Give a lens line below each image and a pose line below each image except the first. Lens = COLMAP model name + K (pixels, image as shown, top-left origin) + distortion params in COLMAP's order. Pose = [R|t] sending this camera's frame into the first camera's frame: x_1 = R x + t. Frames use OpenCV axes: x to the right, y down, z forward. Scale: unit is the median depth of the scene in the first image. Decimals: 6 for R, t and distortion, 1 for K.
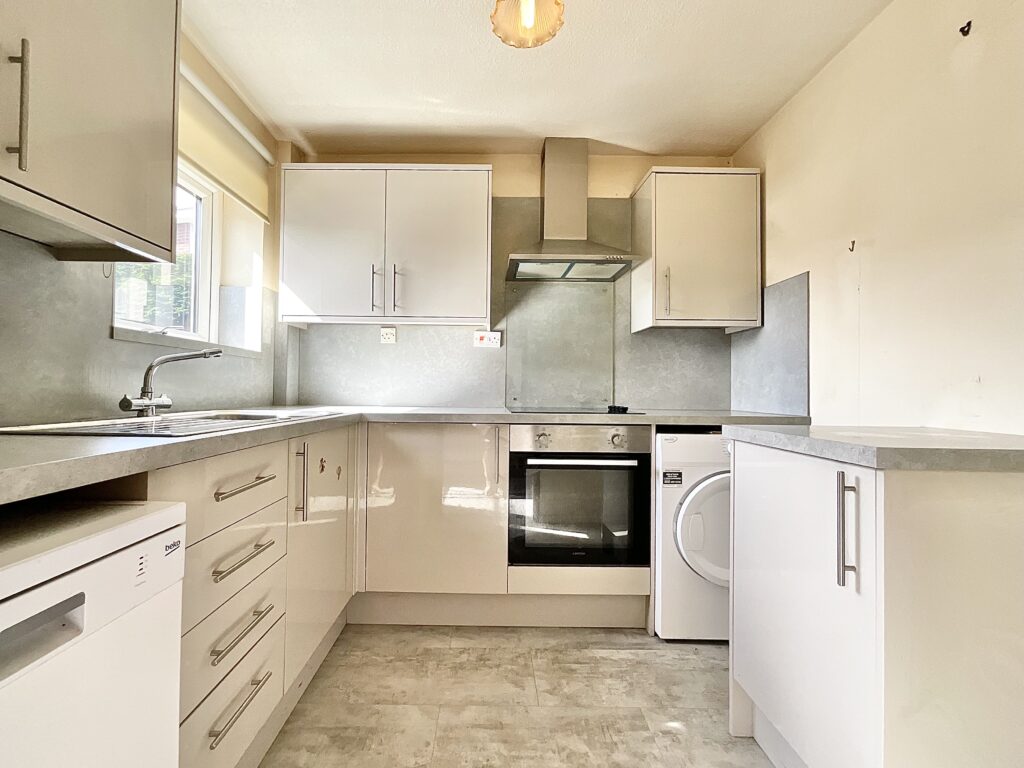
lens RADIAL K [[448.4, 0, 493.4], [0, 448.4, 384.0], [0, 0, 1]] dist [-0.000709, 0.000081]
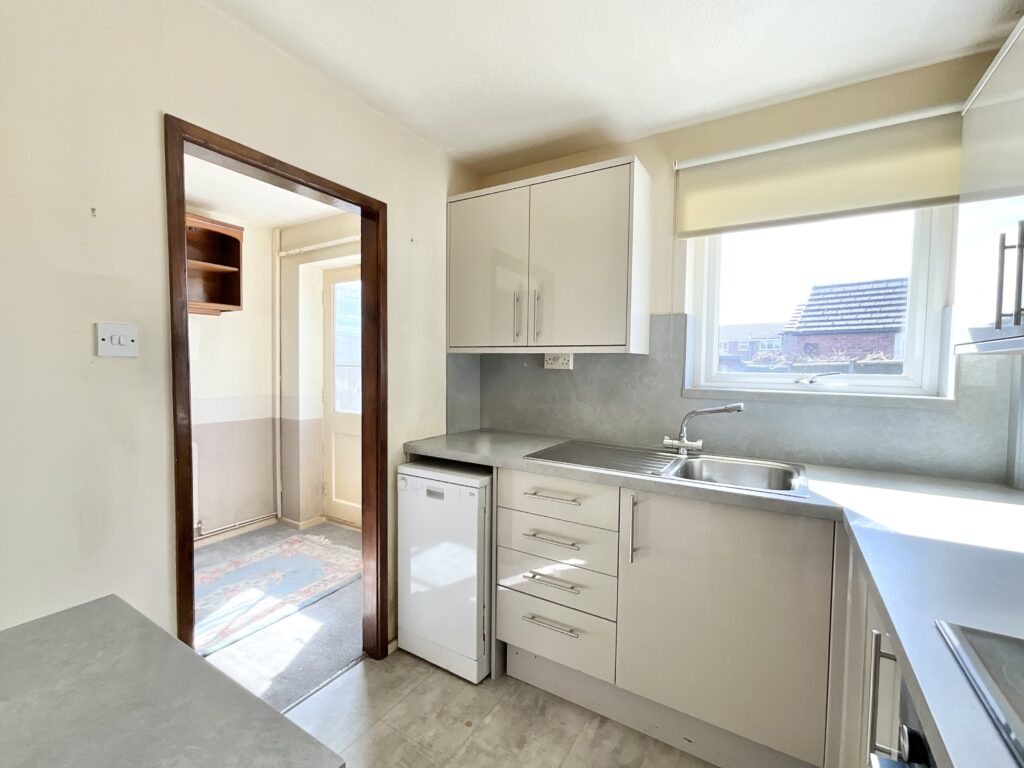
lens RADIAL K [[448.4, 0, 493.4], [0, 448.4, 384.0], [0, 0, 1]] dist [-0.000709, 0.000081]
pose [[-0.533326, 0.014076, -0.845793, 0.720402], [-0.008177, 0.999729, 0.021794, -0.170841], [0.845870, 0.018539, -0.533066, 1.268540]]
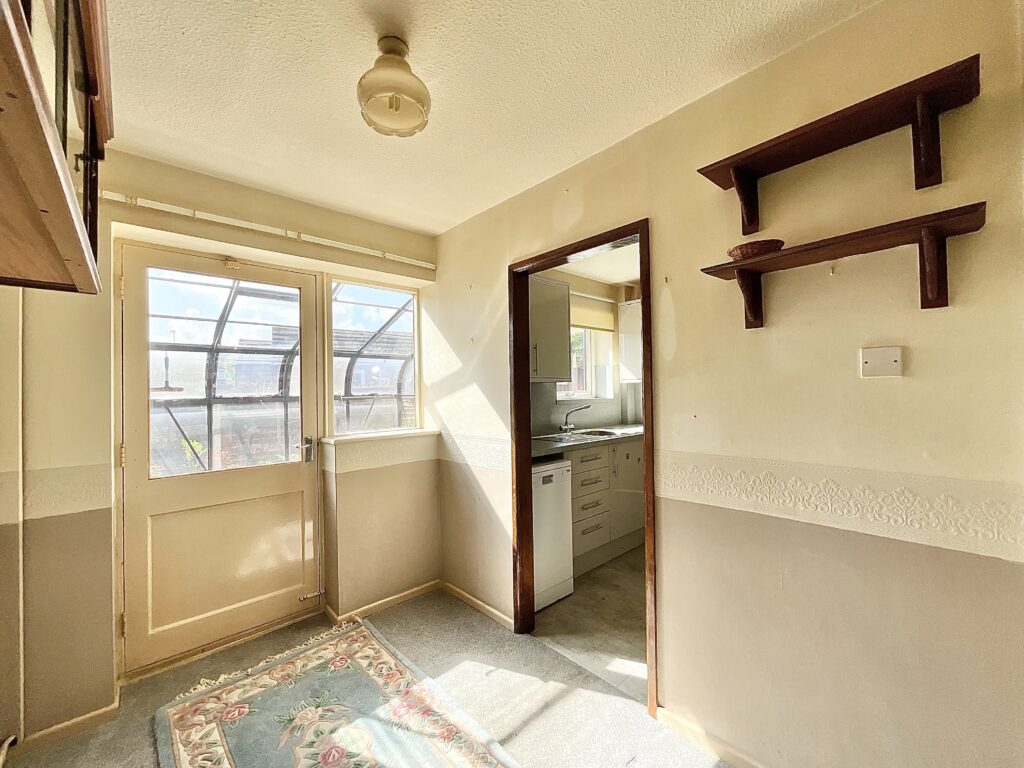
lens RADIAL K [[413.7, 0, 510.4], [0, 413.7, 384.6], [0, 0, 1]] dist [0.000729, 0.000025]
pose [[0.676069, -0.037413, -0.735887, 0.894143], [0.037844, 0.999155, -0.016031, -0.197402], [0.735865, -0.017011, 0.676914, -0.996996]]
